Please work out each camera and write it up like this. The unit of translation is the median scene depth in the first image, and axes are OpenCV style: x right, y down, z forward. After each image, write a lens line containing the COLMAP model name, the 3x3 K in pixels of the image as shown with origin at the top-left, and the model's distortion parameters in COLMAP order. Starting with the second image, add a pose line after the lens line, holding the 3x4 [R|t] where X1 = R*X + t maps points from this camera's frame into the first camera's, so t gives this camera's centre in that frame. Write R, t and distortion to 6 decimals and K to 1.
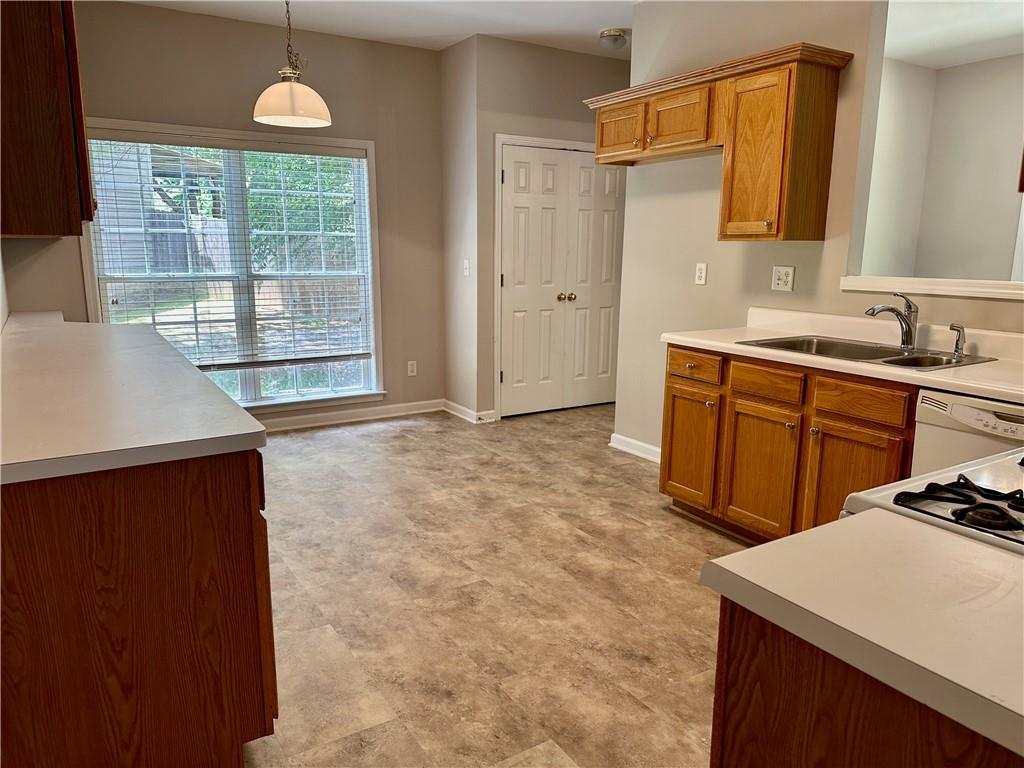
lens RADIAL K [[714.1, 0, 508.5], [0, 714.1, 381.1], [0, 0, 1]] dist [0.106214, -0.152626]
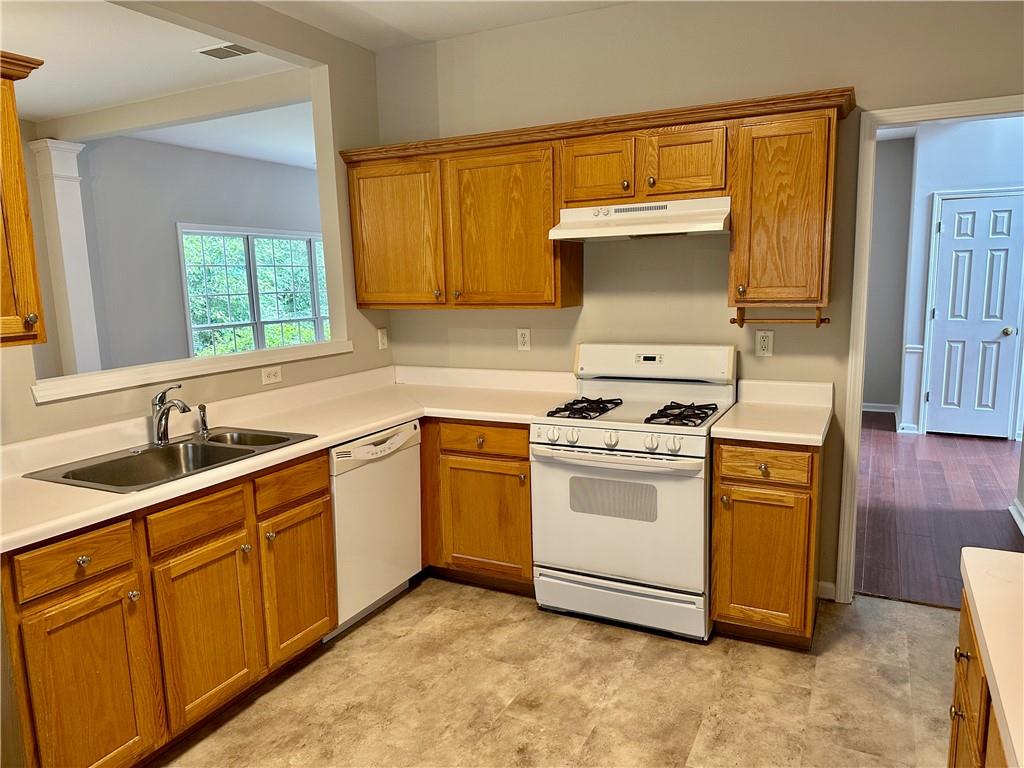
lens RADIAL K [[714.1, 0, 508.5], [0, 714.1, 381.1], [0, 0, 1]] dist [0.106214, -0.152626]
pose [[-0.519819, -0.123803, 0.845258, -0.408211], [0.178437, 0.951883, 0.249155, -0.246696], [-0.835433, 0.280341, -0.472716, 0.954130]]
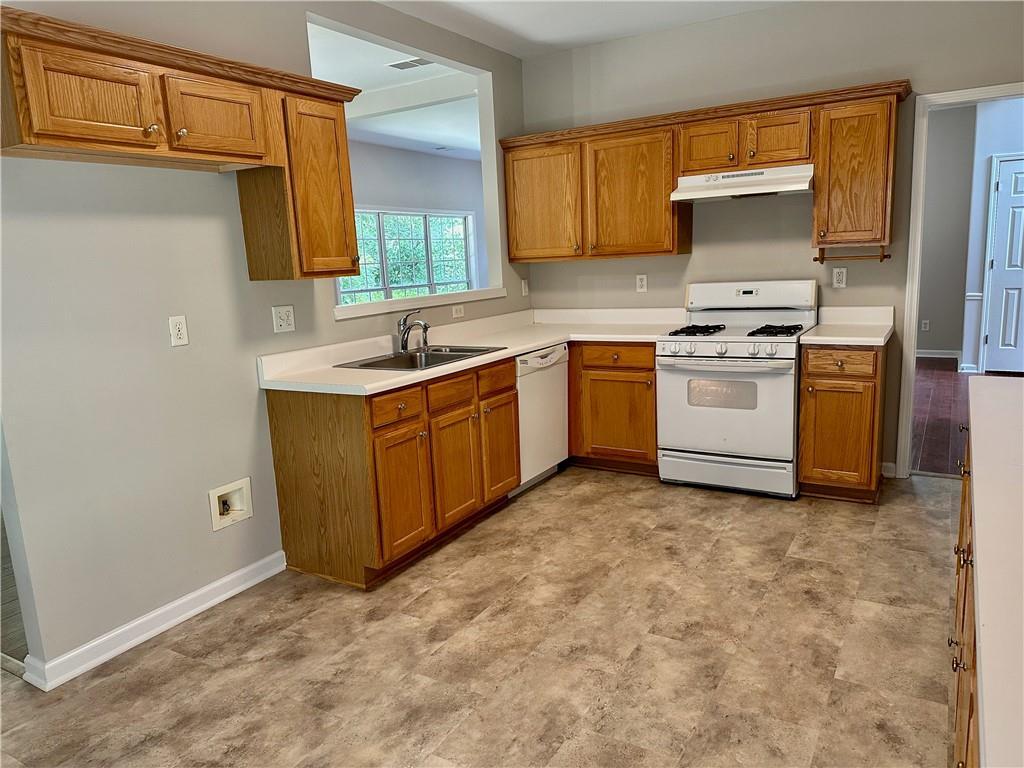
lens RADIAL K [[714.1, 0, 508.5], [0, 714.1, 381.1], [0, 0, 1]] dist [0.106214, -0.152626]
pose [[-0.453267, -0.144608, 0.879567, -0.633290], [0.208440, 0.942200, 0.262321, -0.271967], [-0.866661, 0.302239, -0.396926, 1.246664]]
